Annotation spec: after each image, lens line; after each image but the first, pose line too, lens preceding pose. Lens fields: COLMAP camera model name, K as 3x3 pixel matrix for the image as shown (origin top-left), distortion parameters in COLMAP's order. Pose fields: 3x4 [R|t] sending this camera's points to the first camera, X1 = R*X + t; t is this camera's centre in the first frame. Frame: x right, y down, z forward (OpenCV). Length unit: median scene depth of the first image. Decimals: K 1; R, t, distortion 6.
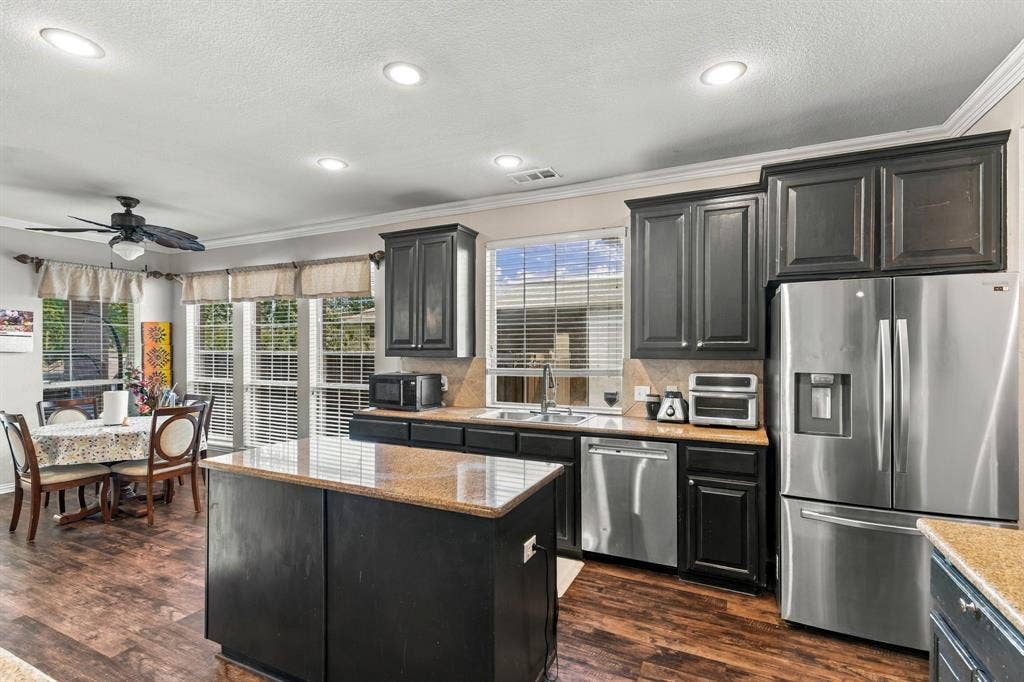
lens RADIAL K [[473.6, 0, 507.6], [0, 473.6, 350.1], [0, 0, 1]] dist [0.001751, -0.000102]
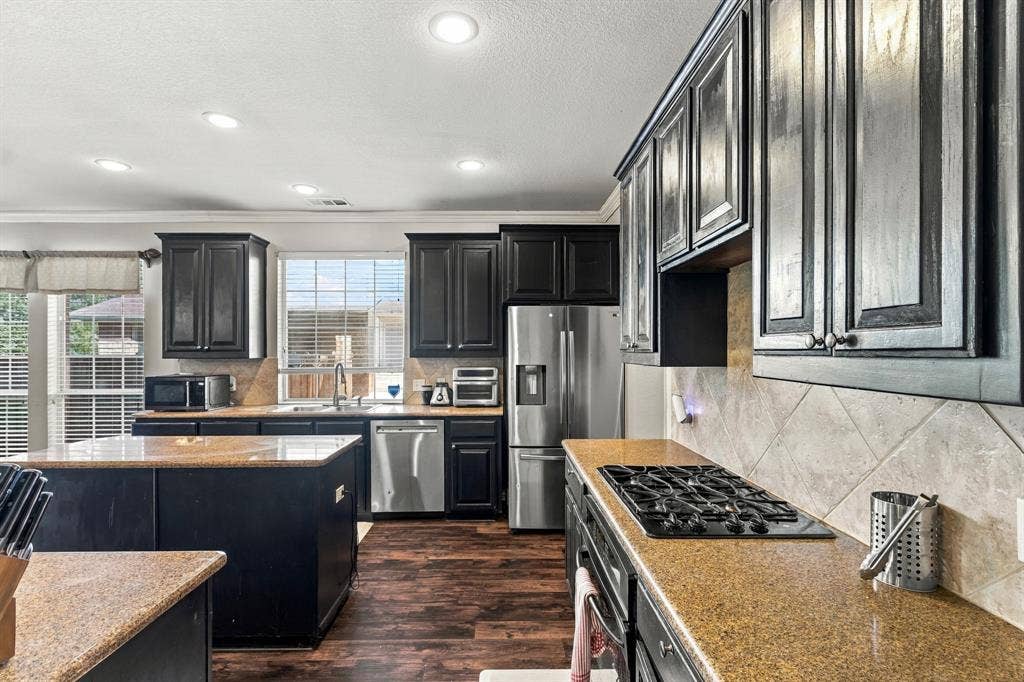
lens RADIAL K [[486.4, 0, 509.4], [0, 486.4, 345.7], [0, 0, 1]] dist [0.000954, 0.000177]
pose [[0.896259, 0.000552, 0.443530, -0.082416], [0.004453, 0.999938, -0.010244, 0.000925], [-0.443508, 0.011156, 0.896201, -0.299485]]
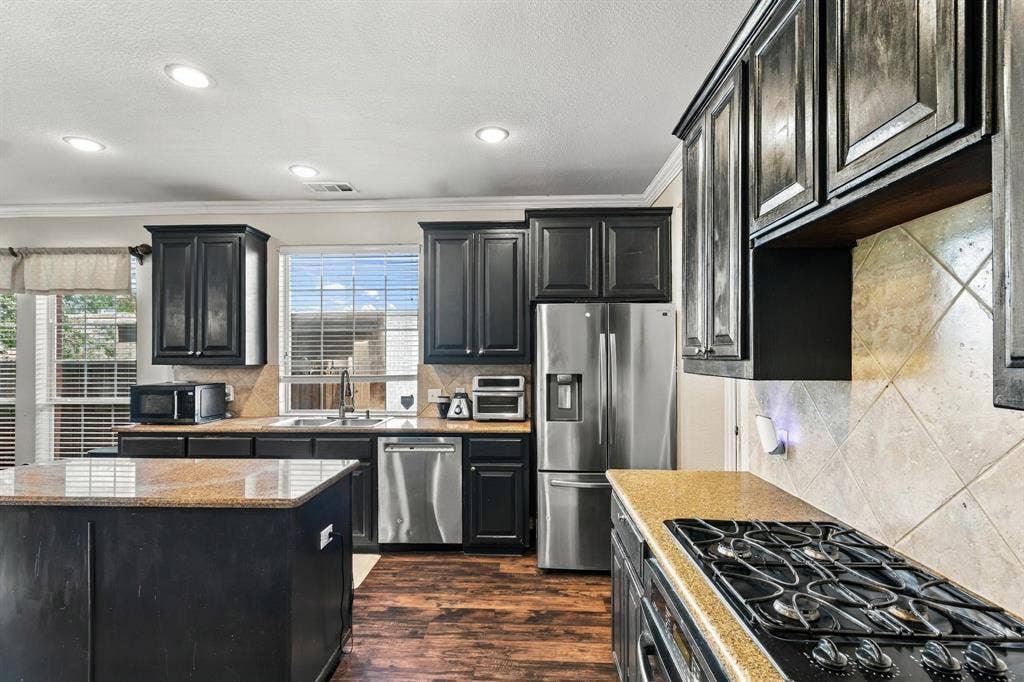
lens RADIAL K [[484.6, 0, 509.0], [0, 484.6, 350.8], [0, 0, 1]] dist [0.003405, 0.000123]
pose [[0.919244, 0.001131, 0.393687, -0.004100], [0.003558, 0.999931, -0.011180, -0.000313], [-0.393672, 0.011678, 0.919177, -0.128650]]
